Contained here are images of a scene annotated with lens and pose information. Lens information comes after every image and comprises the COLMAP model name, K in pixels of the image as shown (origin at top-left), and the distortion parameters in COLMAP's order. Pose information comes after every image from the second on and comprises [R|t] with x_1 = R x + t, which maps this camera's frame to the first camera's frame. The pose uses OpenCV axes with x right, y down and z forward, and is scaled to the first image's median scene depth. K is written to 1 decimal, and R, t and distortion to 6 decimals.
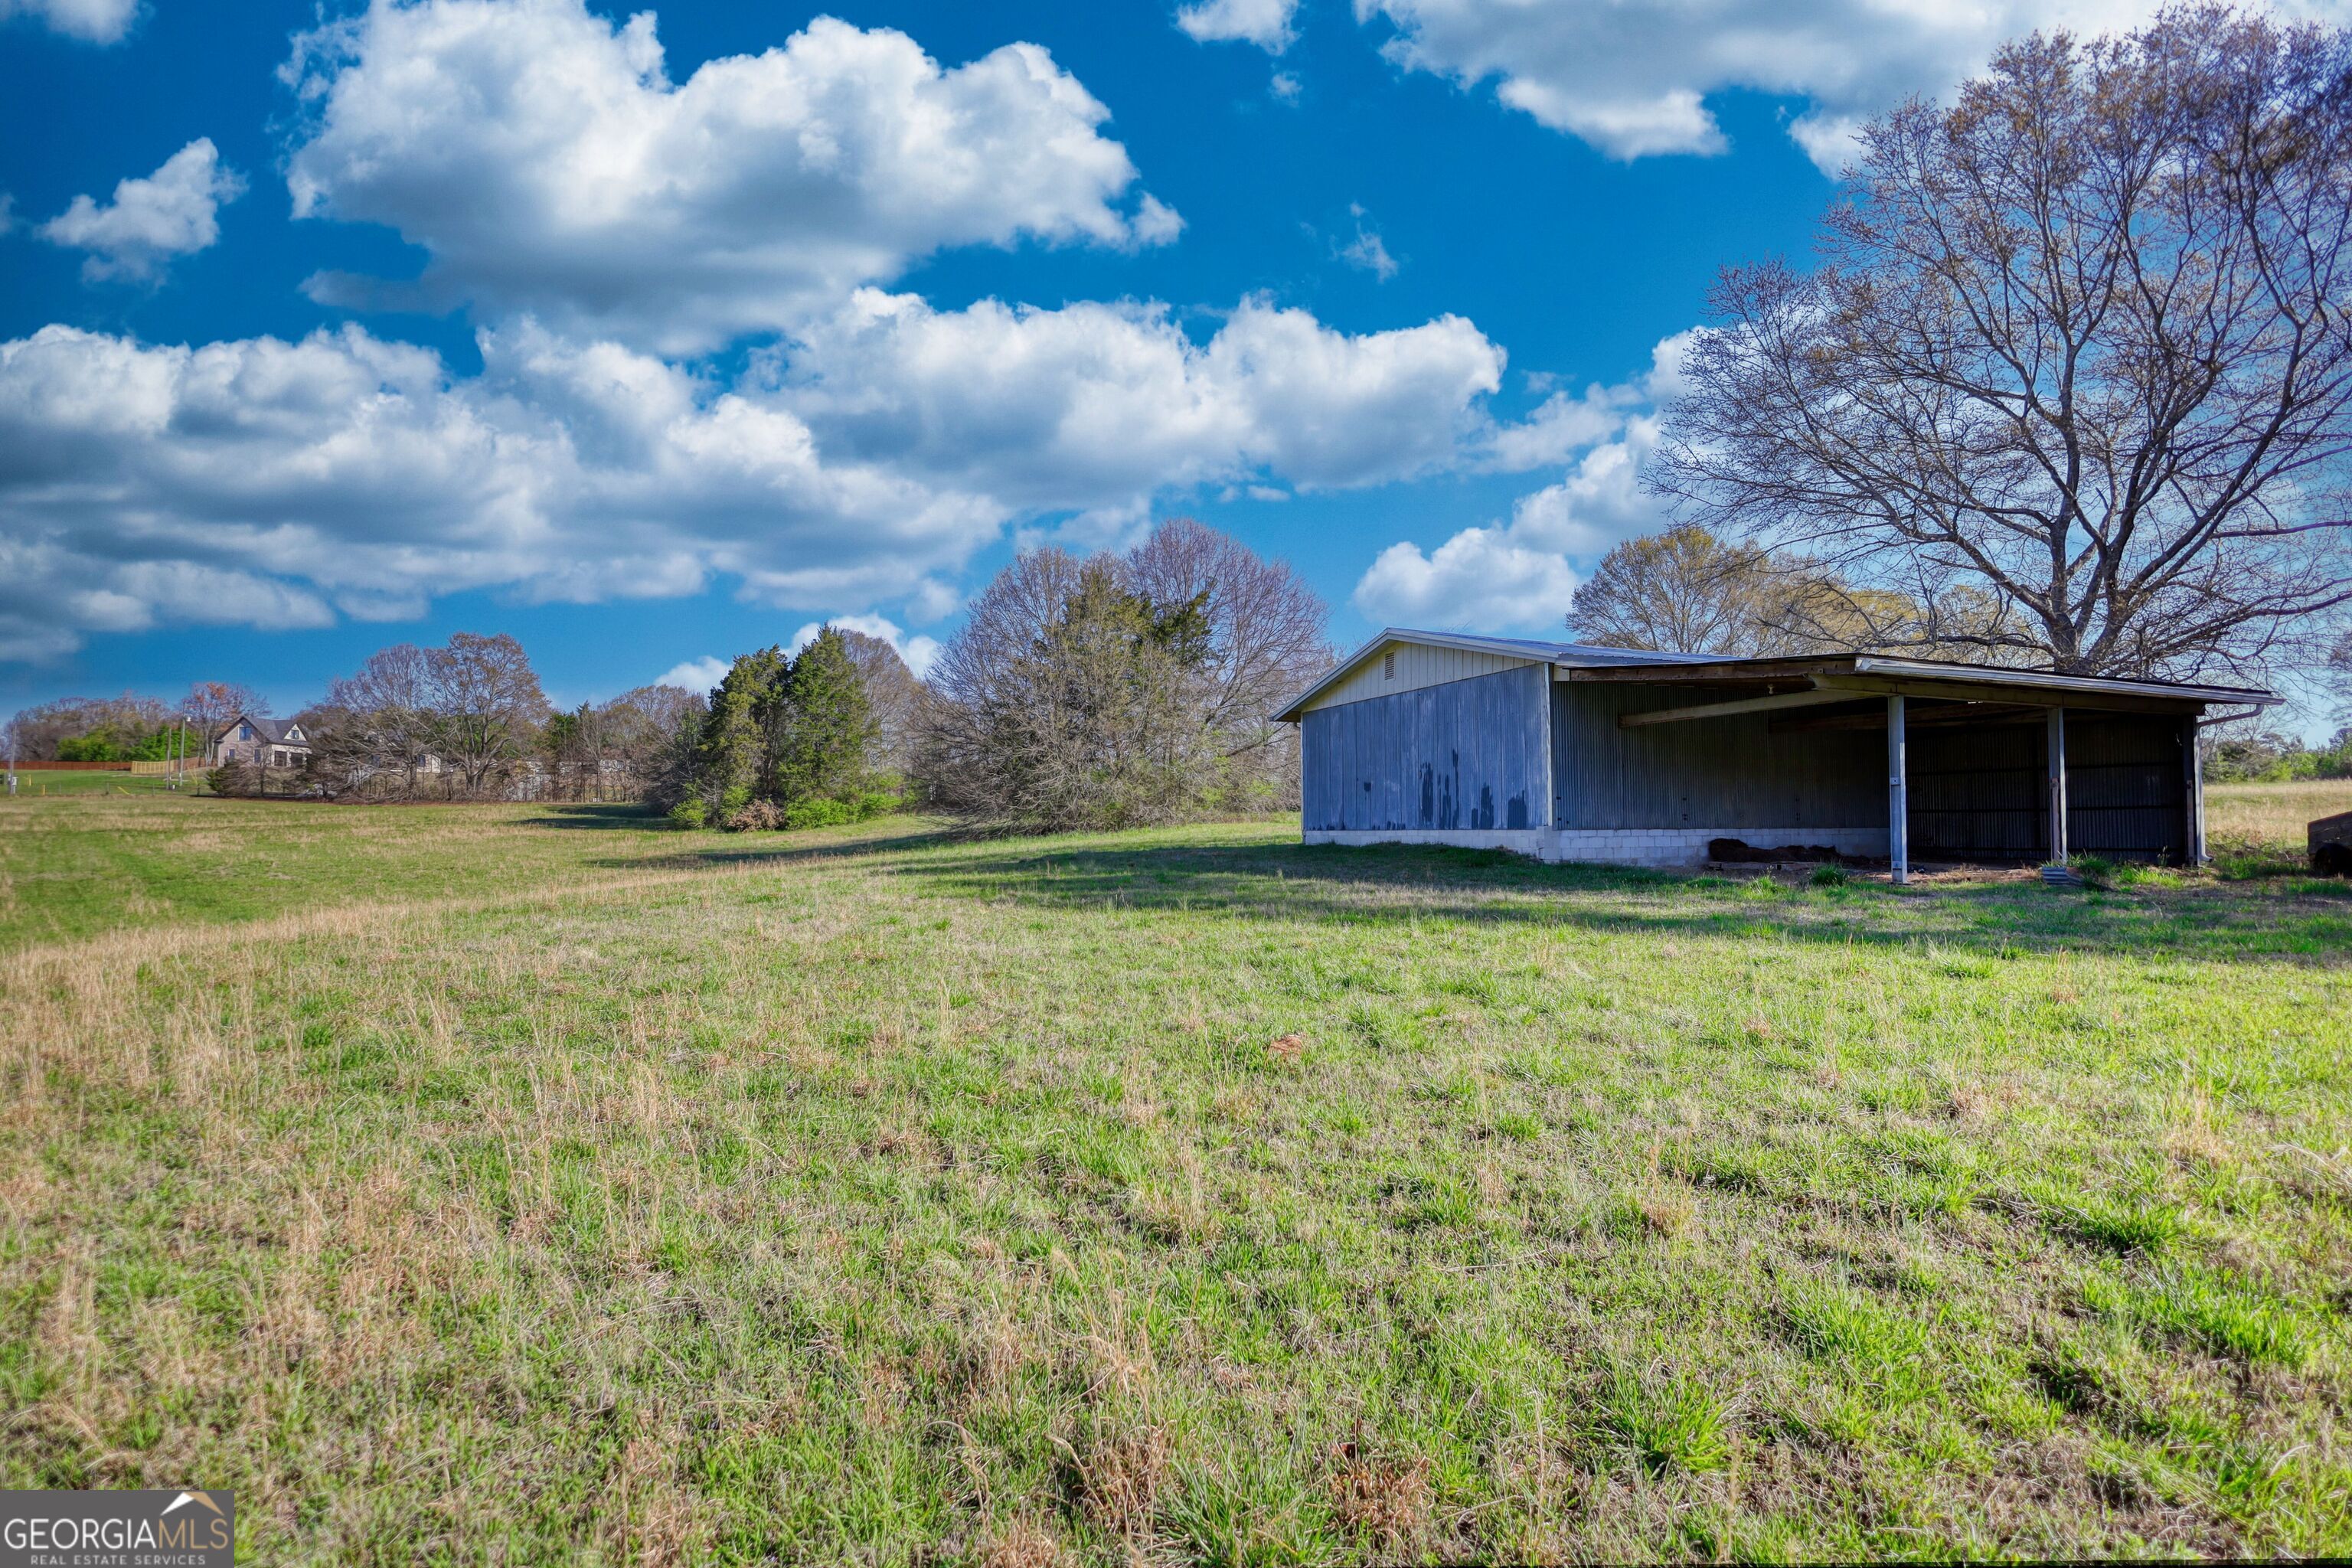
lens RADIAL K [[1098.2, 0, 1175.7], [0, 1098.2, 790.8], [0, 0, 1]] dist [0.003118, 0.000277]
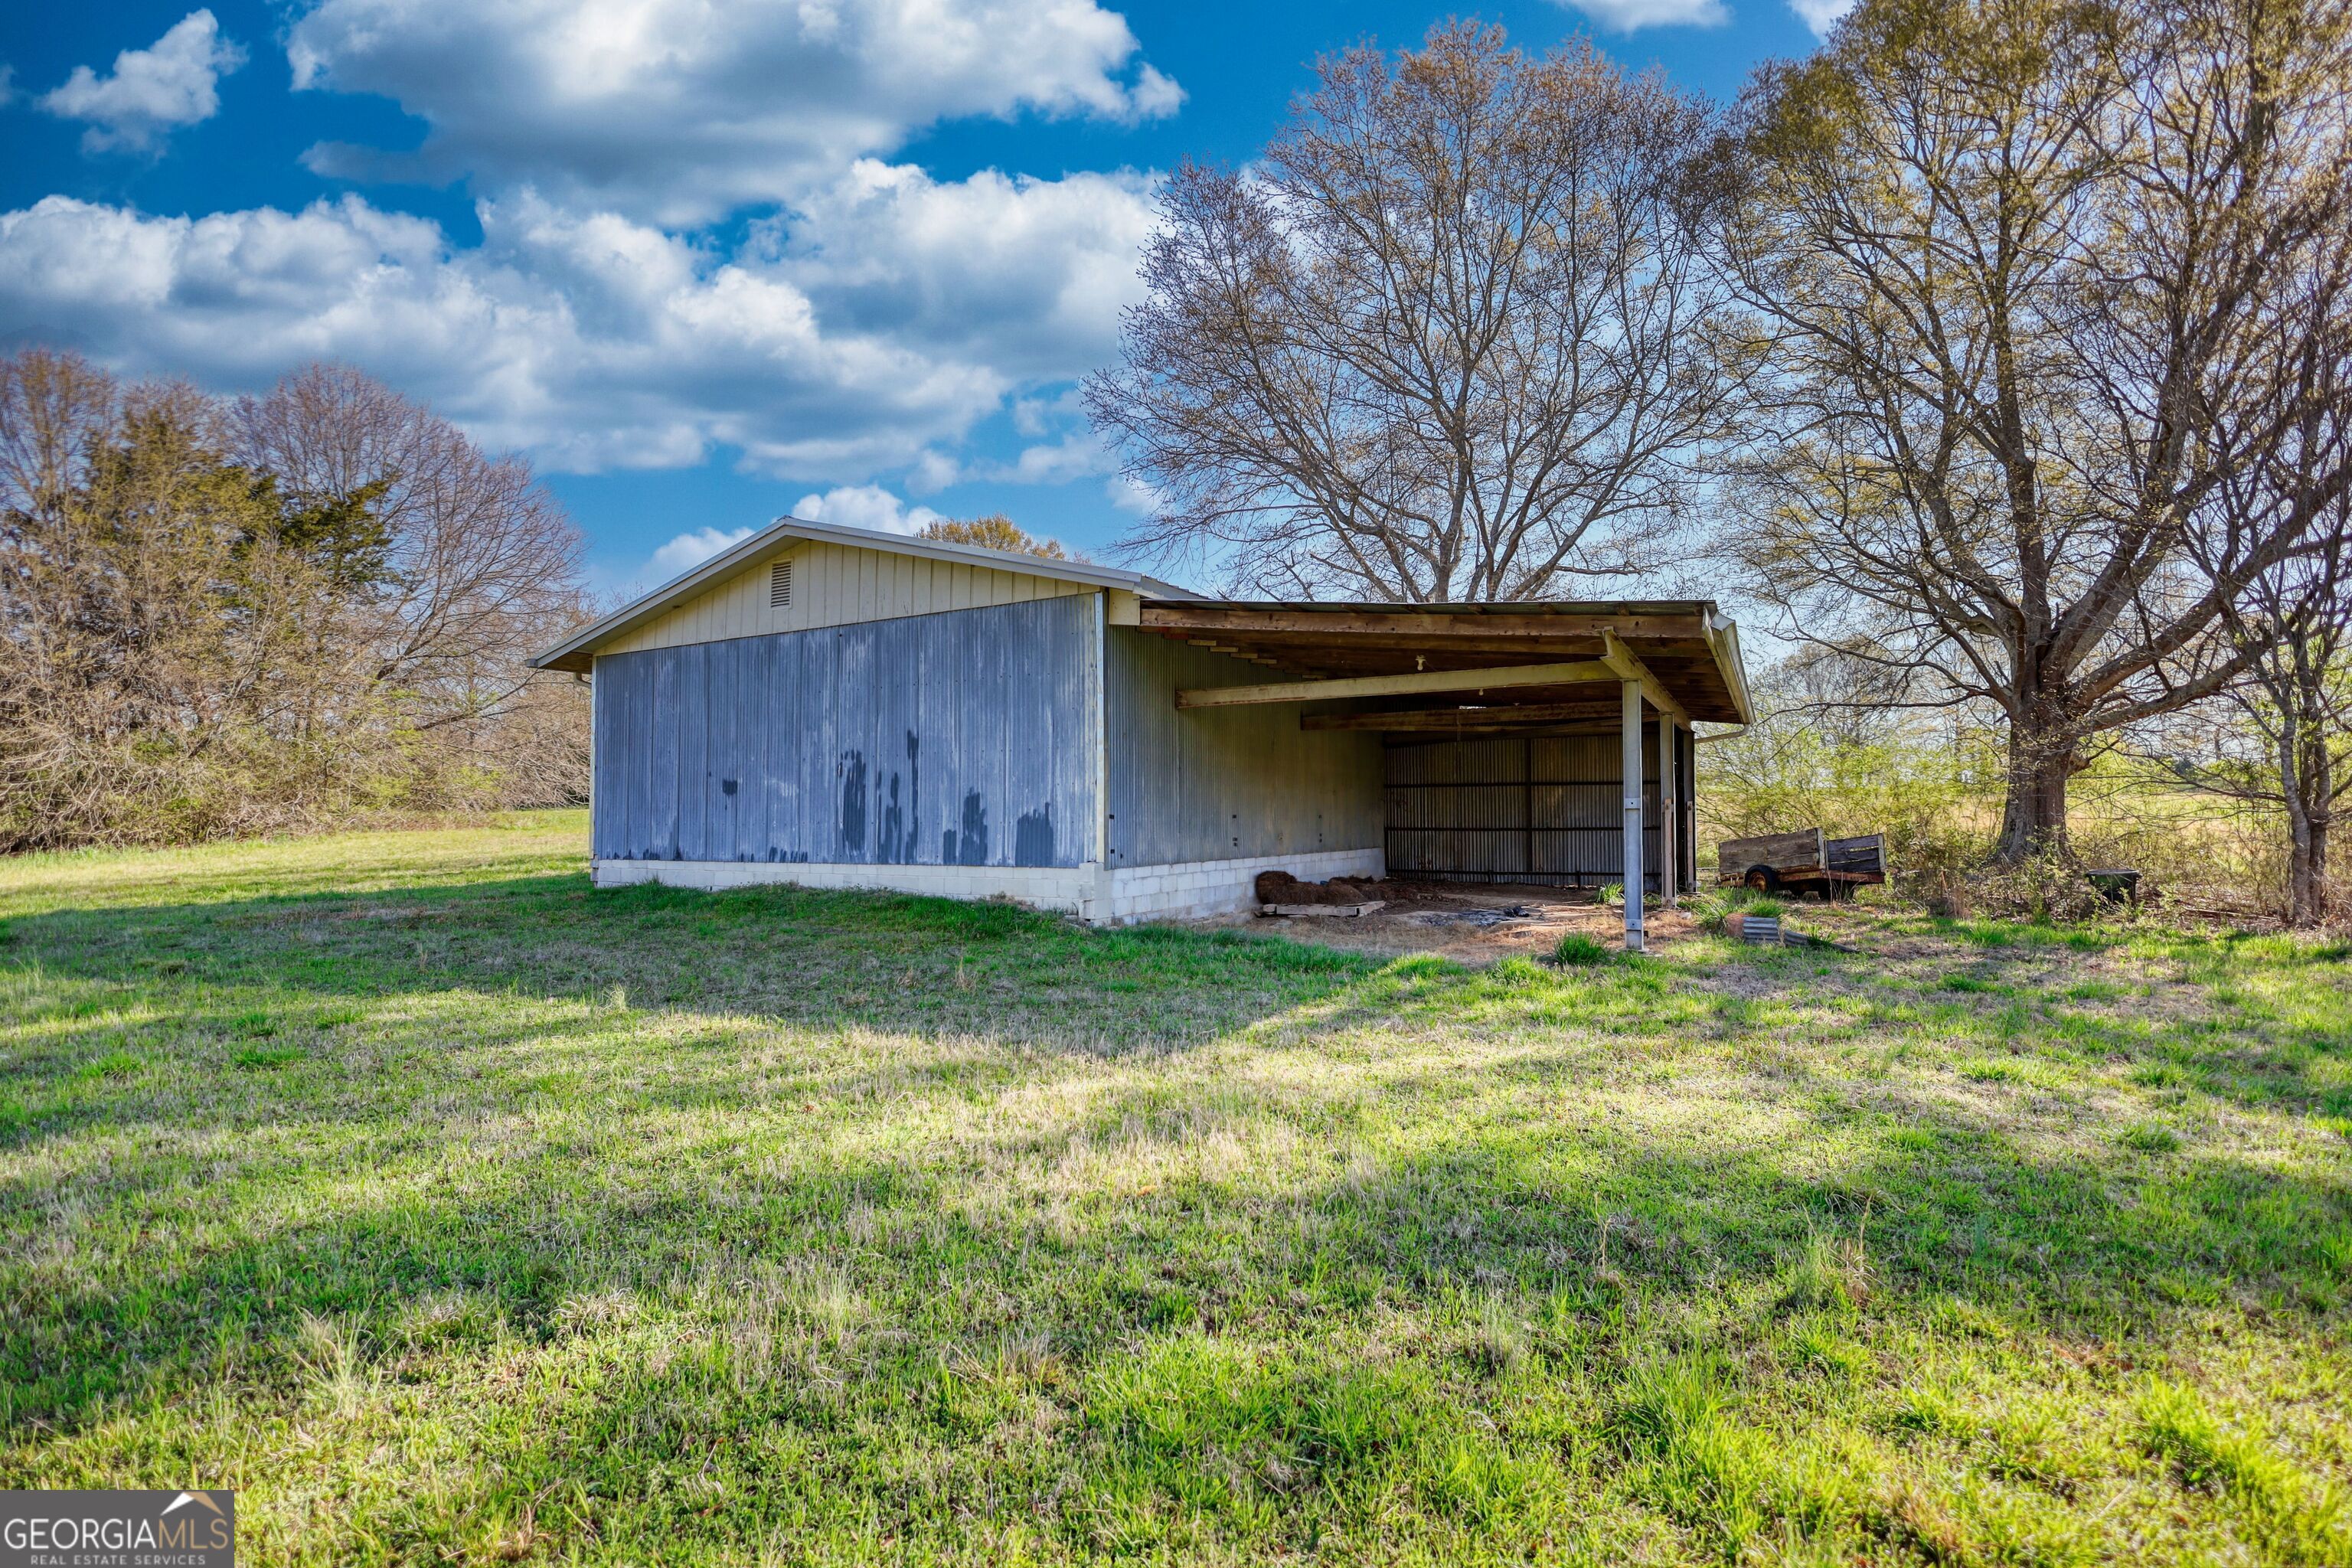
lens RADIAL K [[1098.2, 0, 1178.5], [0, 1098.2, 784.1], [0, 0, 1]] dist [0.003118, 0.000277]
pose [[0.788175, 0.020861, 0.615098, 0.002297], [-0.020506, 0.999761, -0.007631, -0.005658], [-0.615110, -0.006599, 0.788414, 0.375673]]
